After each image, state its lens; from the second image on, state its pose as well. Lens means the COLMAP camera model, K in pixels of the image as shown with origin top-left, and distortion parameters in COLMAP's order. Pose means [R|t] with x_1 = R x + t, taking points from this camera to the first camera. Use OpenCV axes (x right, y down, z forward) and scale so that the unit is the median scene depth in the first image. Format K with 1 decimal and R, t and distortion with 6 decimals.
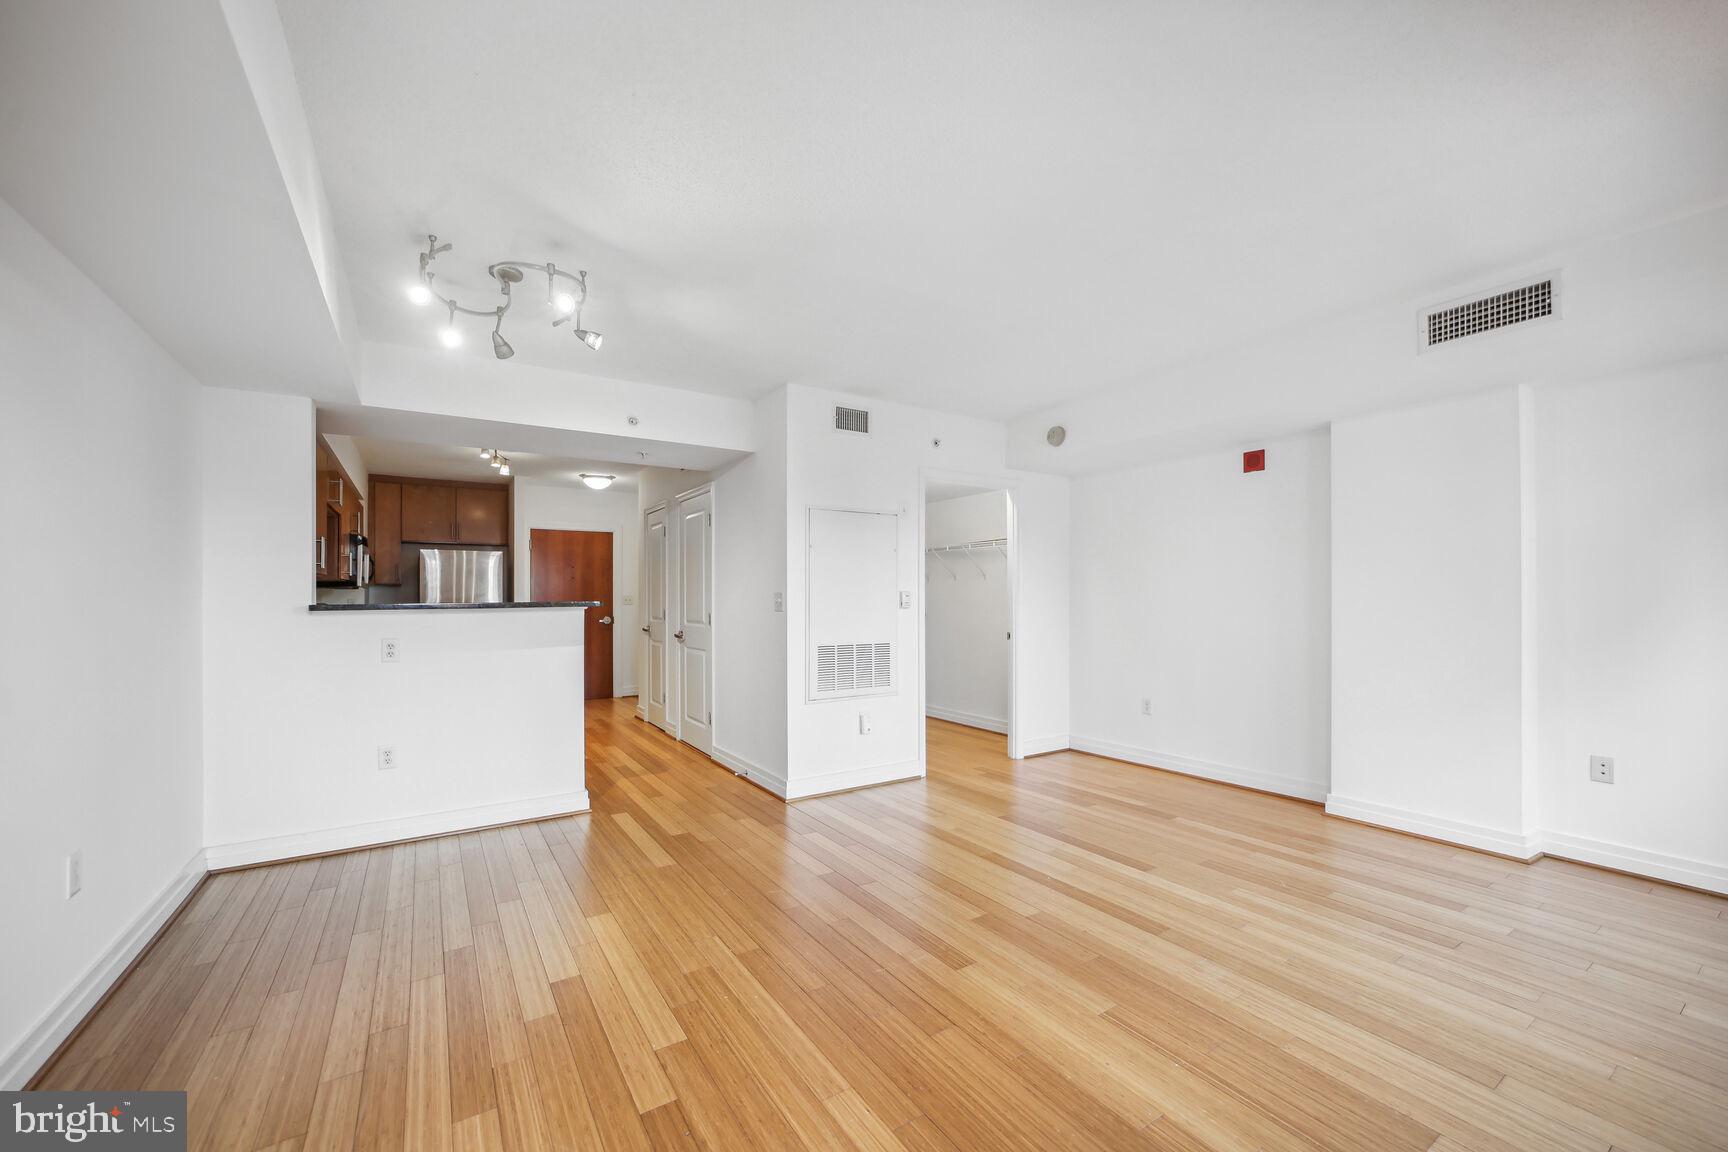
lens RADIAL K [[681.2, 0, 868.4], [0, 681.2, 601.6], [0, 0, 1]] dist [-0.024213, 0.008738]
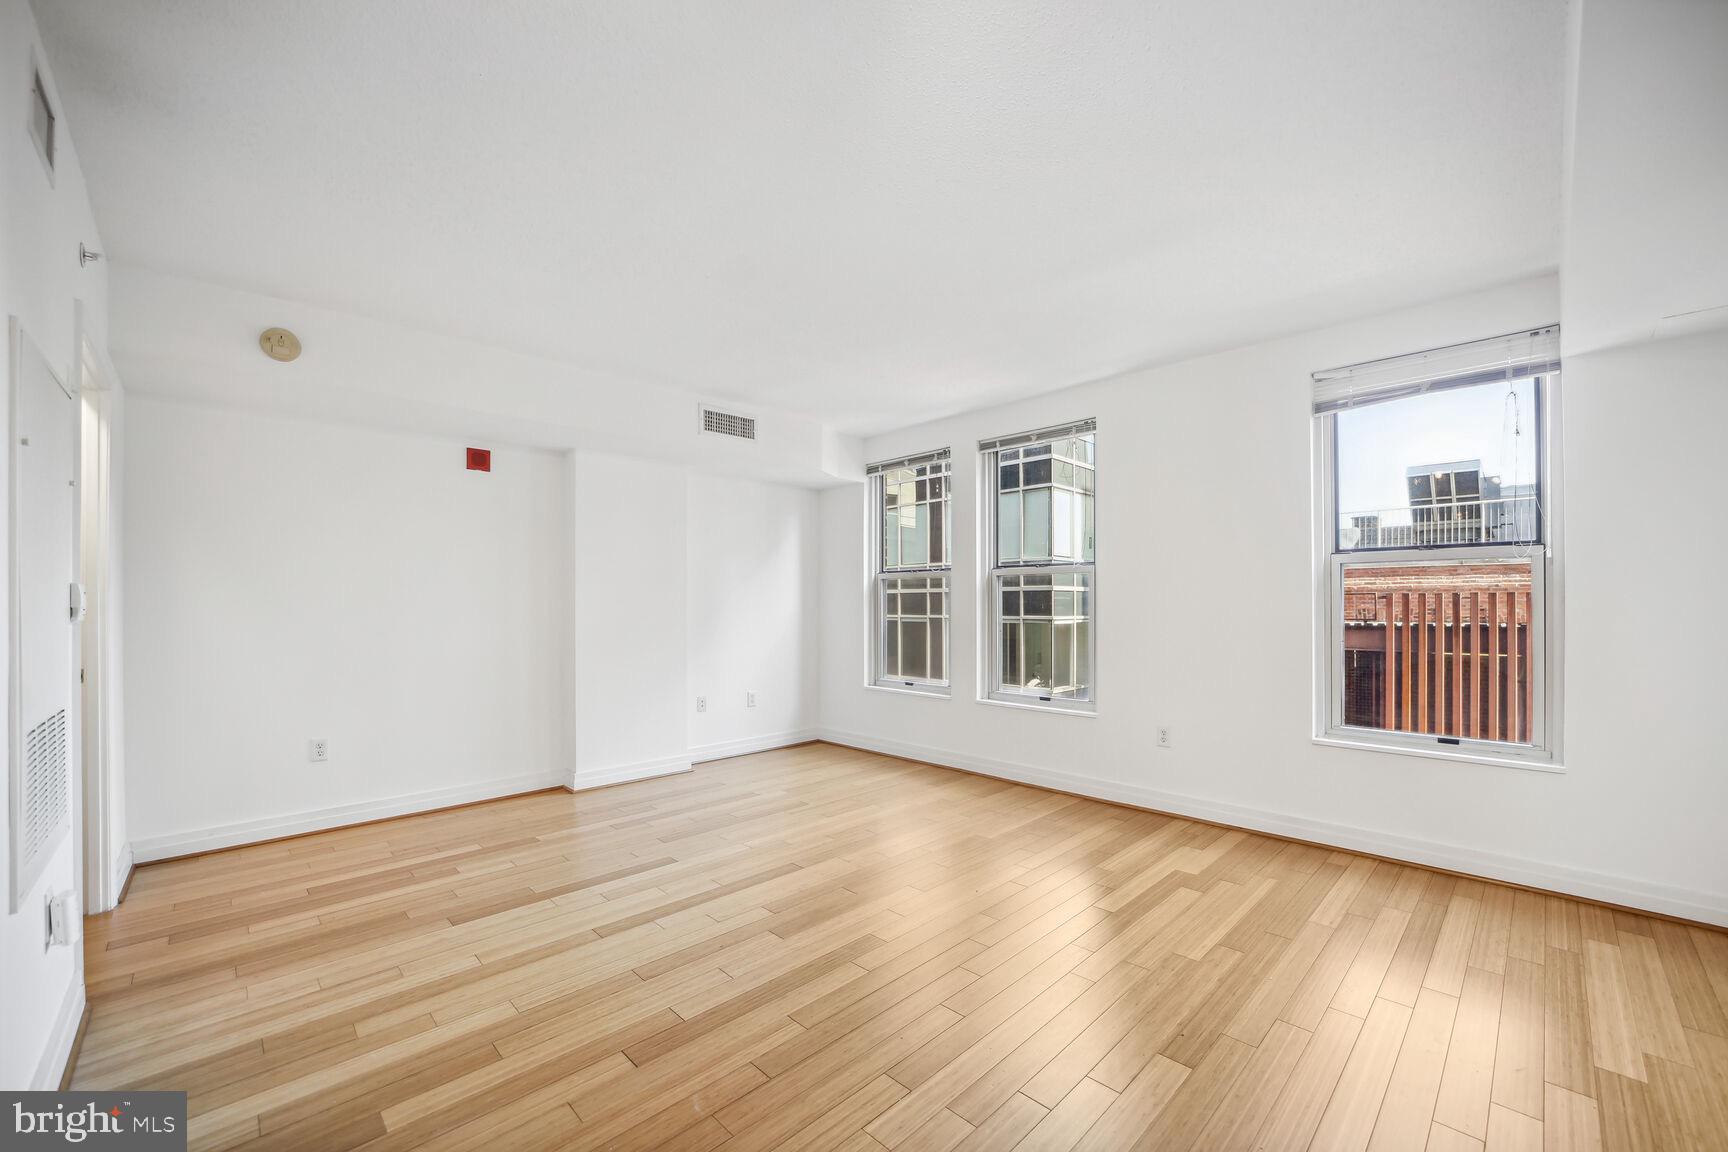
lens RADIAL K [[691.7, 0, 875.4], [0, 691.7, 605.7], [0, 0, 1]] dist [-0.040094, 0.008556]
pose [[-0.205054, 0.002797, 0.978747, -0.553028], [0.007037, 0.999974, -0.001383, 0.005664], [-0.978725, 0.006604, -0.205069, 0.730105]]
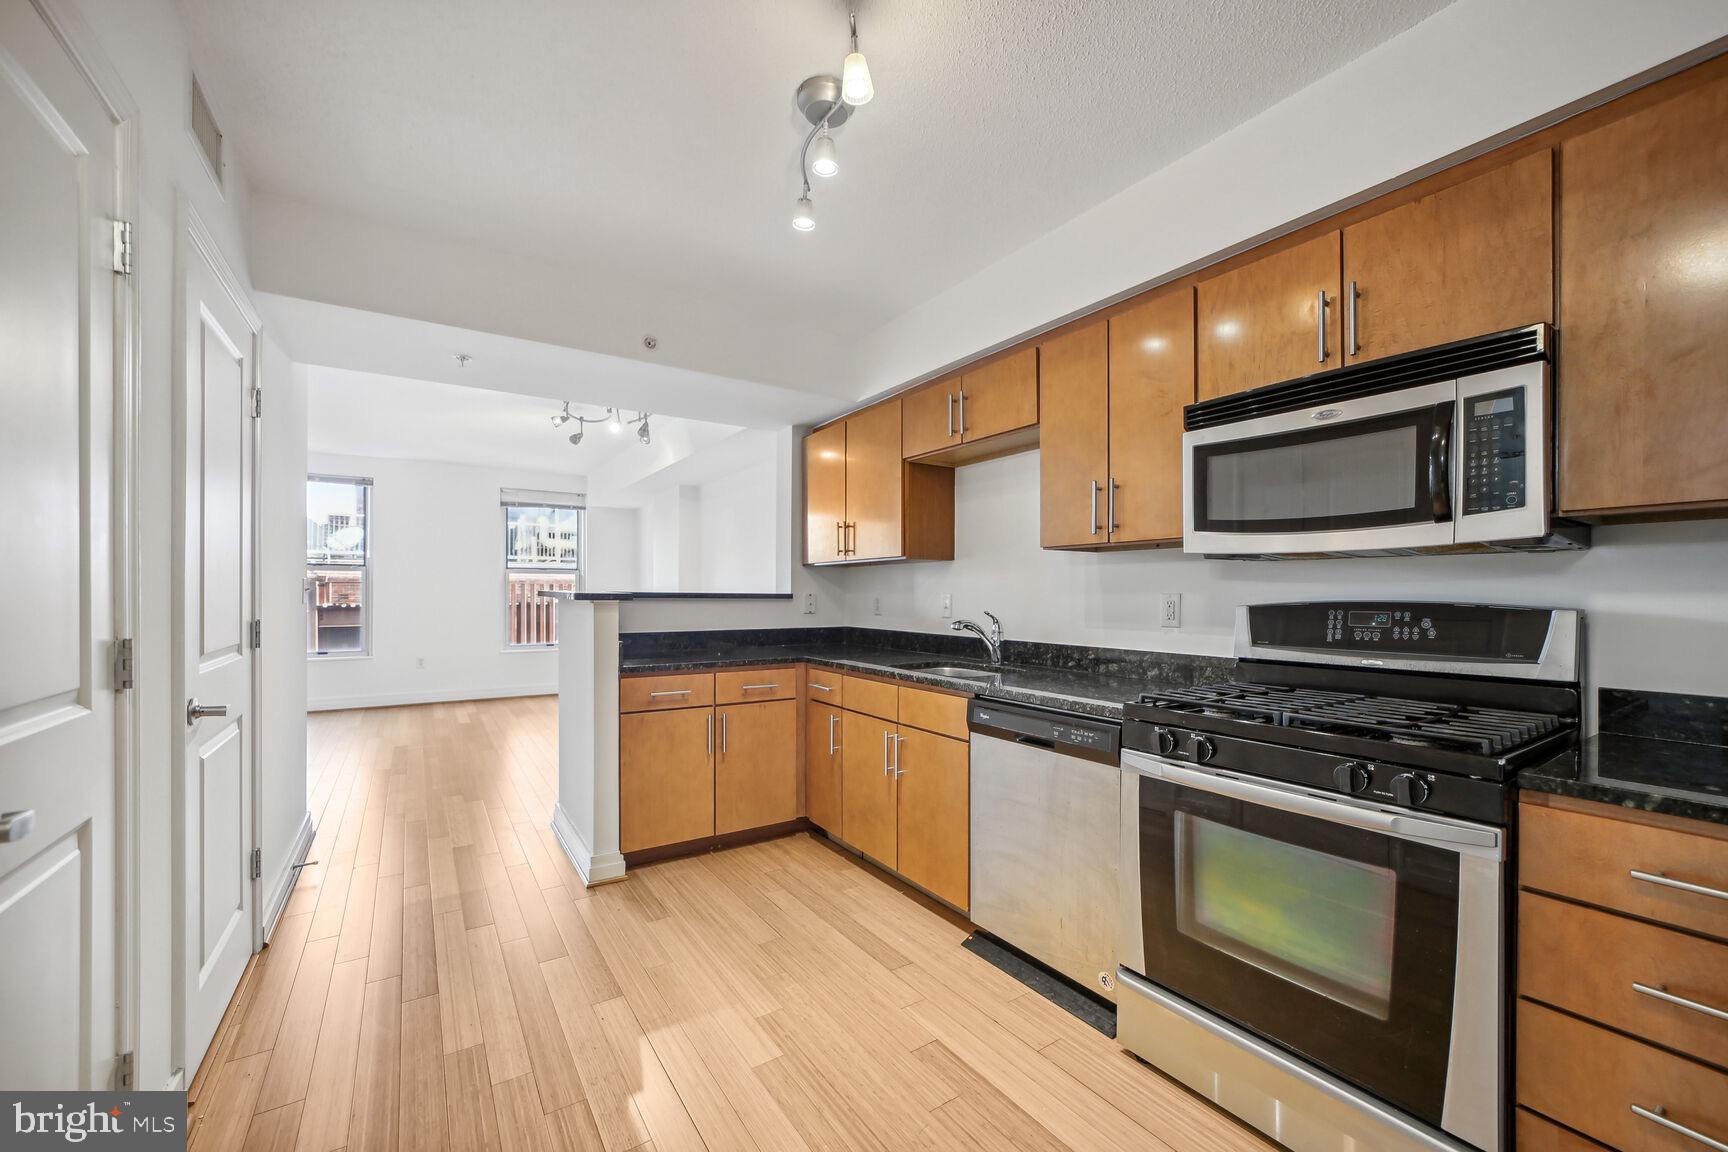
lens RADIAL K [[680.5, 0, 870.5], [0, 680.5, 584.4], [0, 0, 1]] dist [-0.024686, 0.008878]
pose [[-0.999858, 0.002237, -0.016682, -0.851162], [0.002280, 0.999994, -0.002505, -0.007586], [0.016676, -0.002542, -0.999858, 1.986060]]
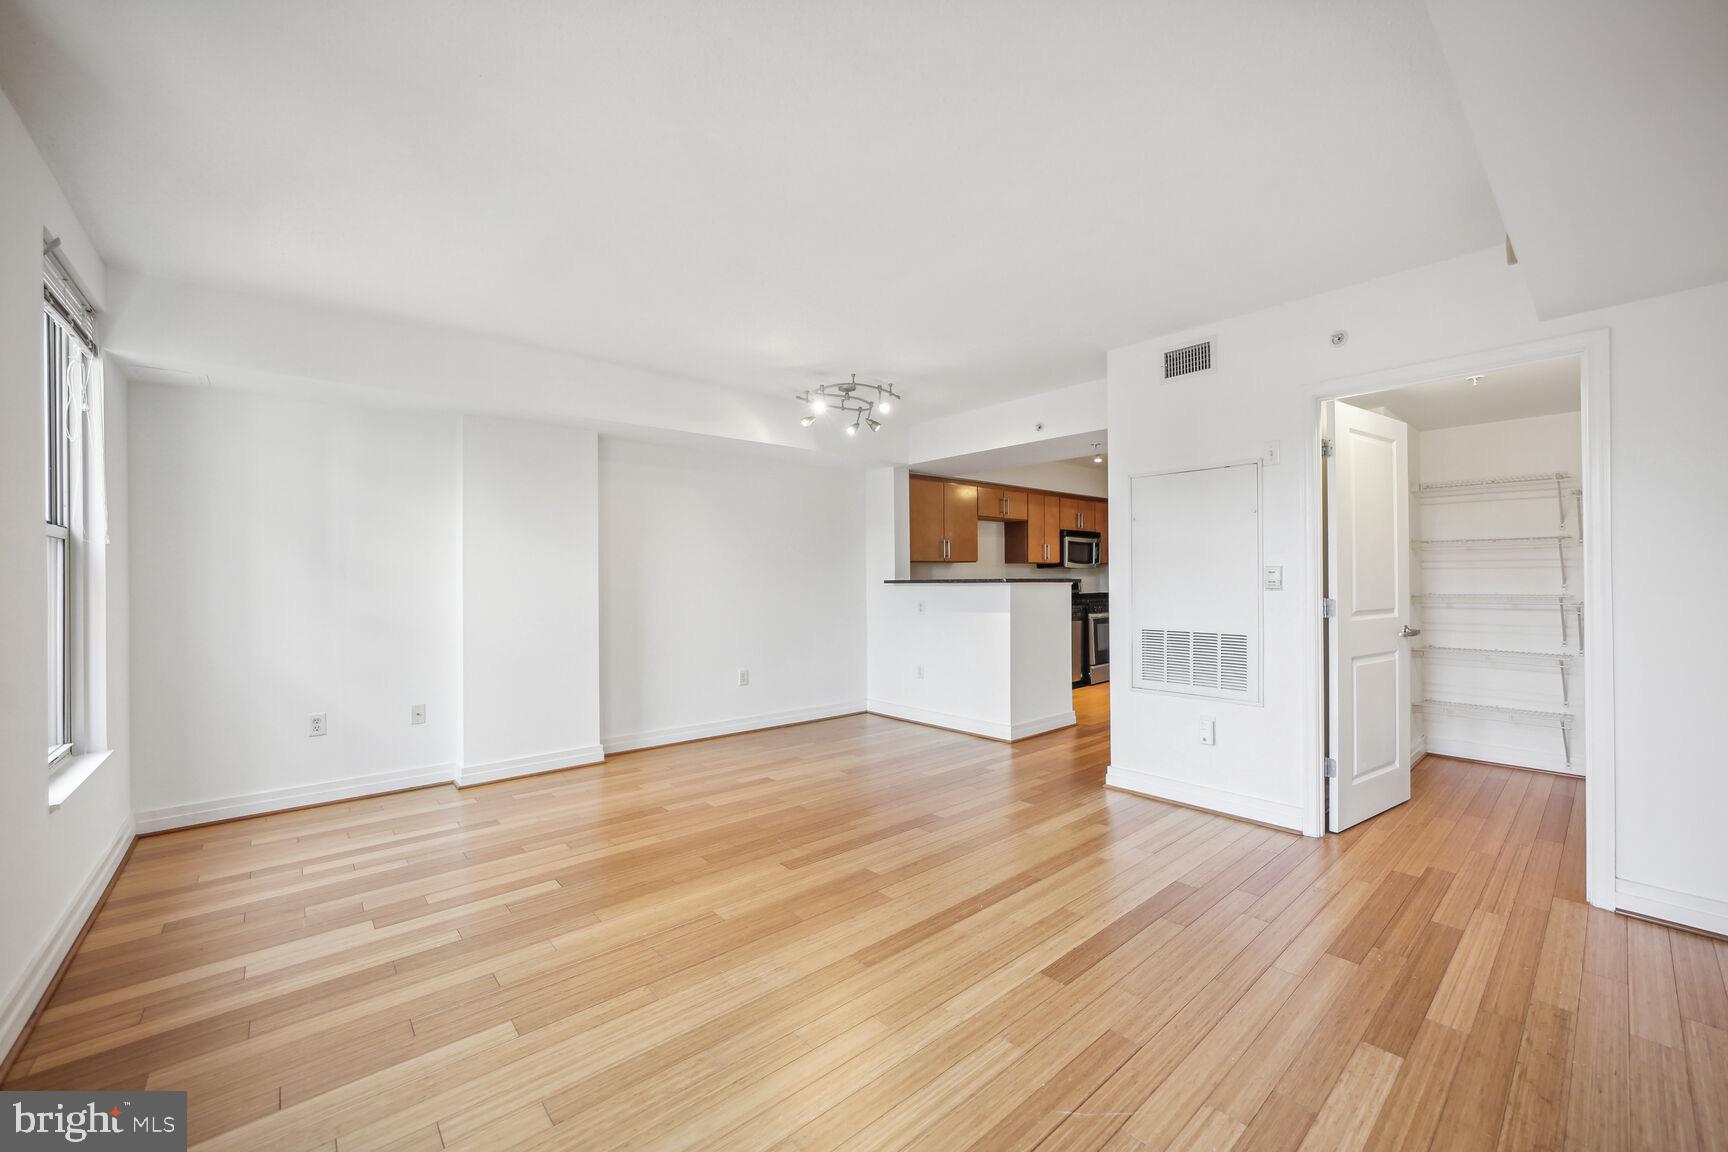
lens RADIAL K [[674.9, 0, 872.0], [0, 674.9, 577.5], [0, 0, 1]] dist [-0.003016, -0.000015]
pose [[0.147013, 0.002587, -0.989131, 0.851408], [0.000867, 0.999996, 0.002744, -0.006663], [0.989134, -0.001261, 0.147011, 0.580623]]
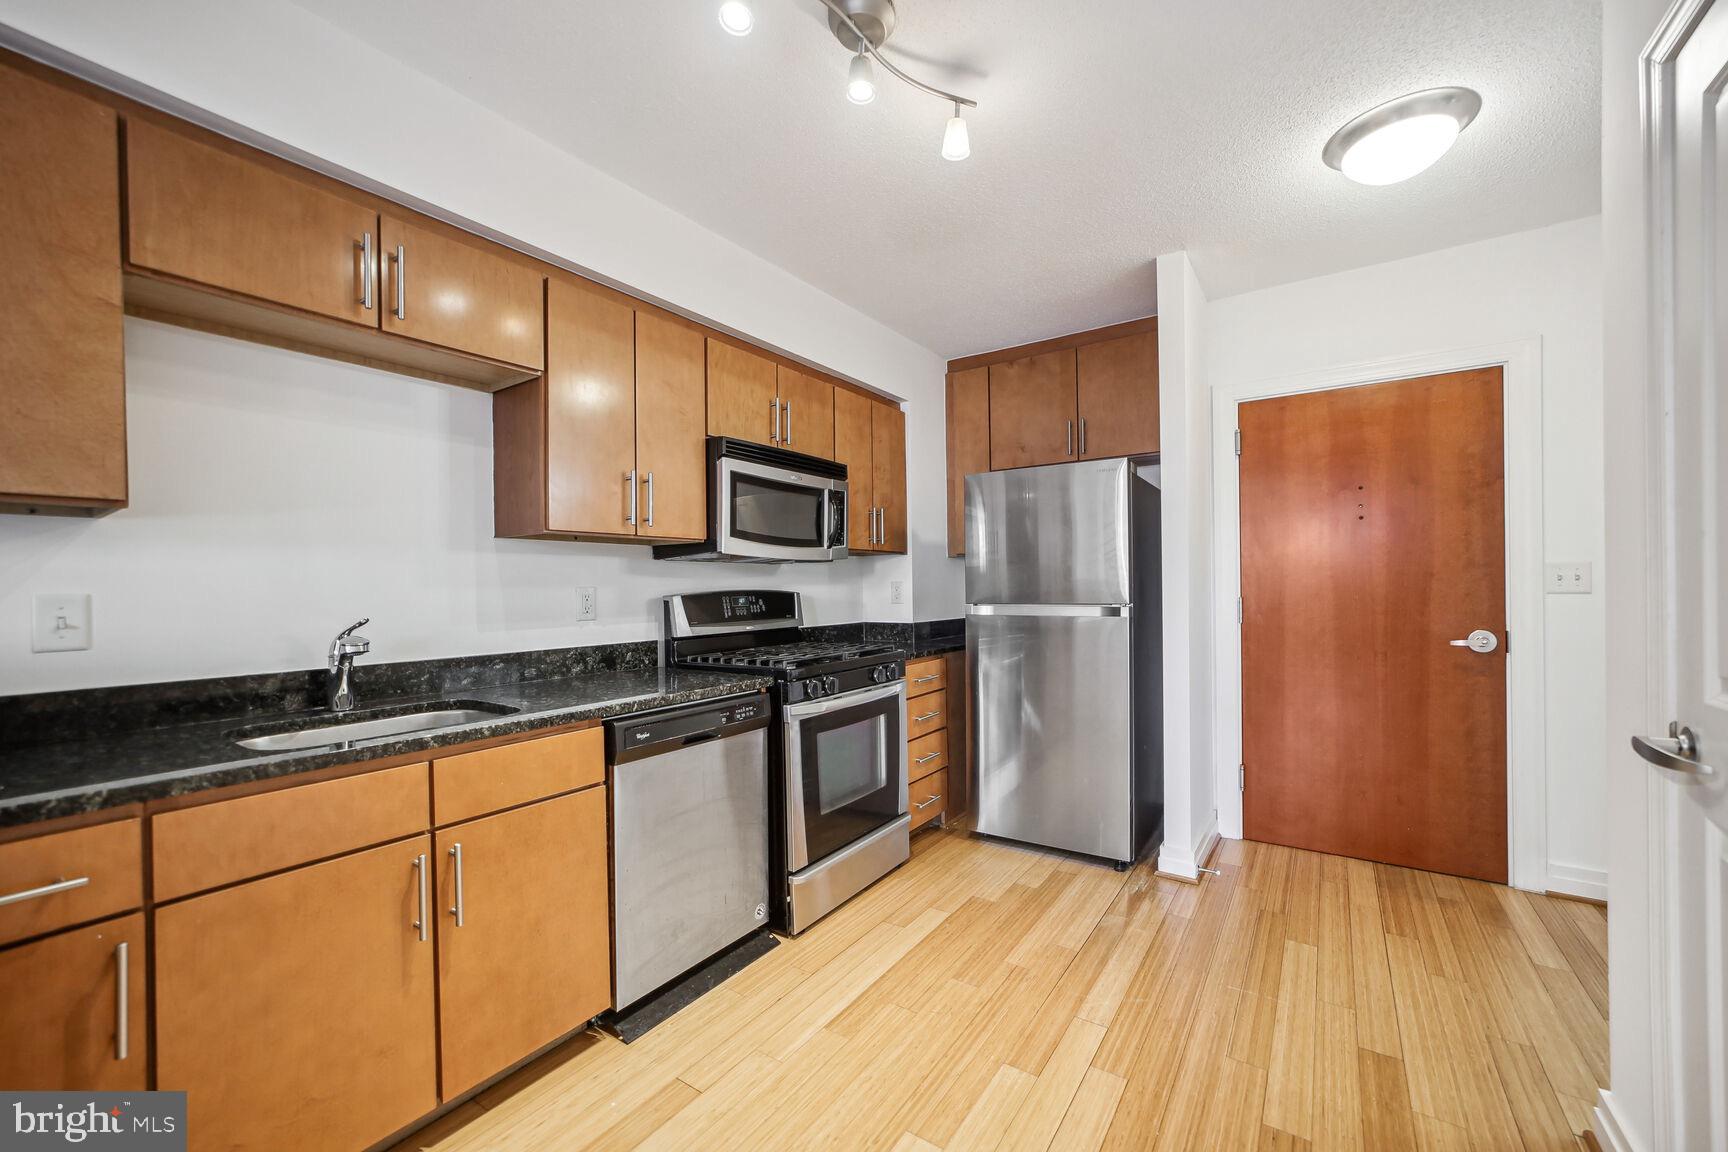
lens RADIAL K [[680.5, 0, 870.5], [0, 680.5, 584.4], [0, 0, 1]] dist [-0.024686, 0.008878]
pose [[0.380767, -0.003918, -0.924663, -0.446612], [0.003724, 0.999989, -0.002703, 0.000120], [0.924663, -0.002414, 0.380778, 1.354932]]
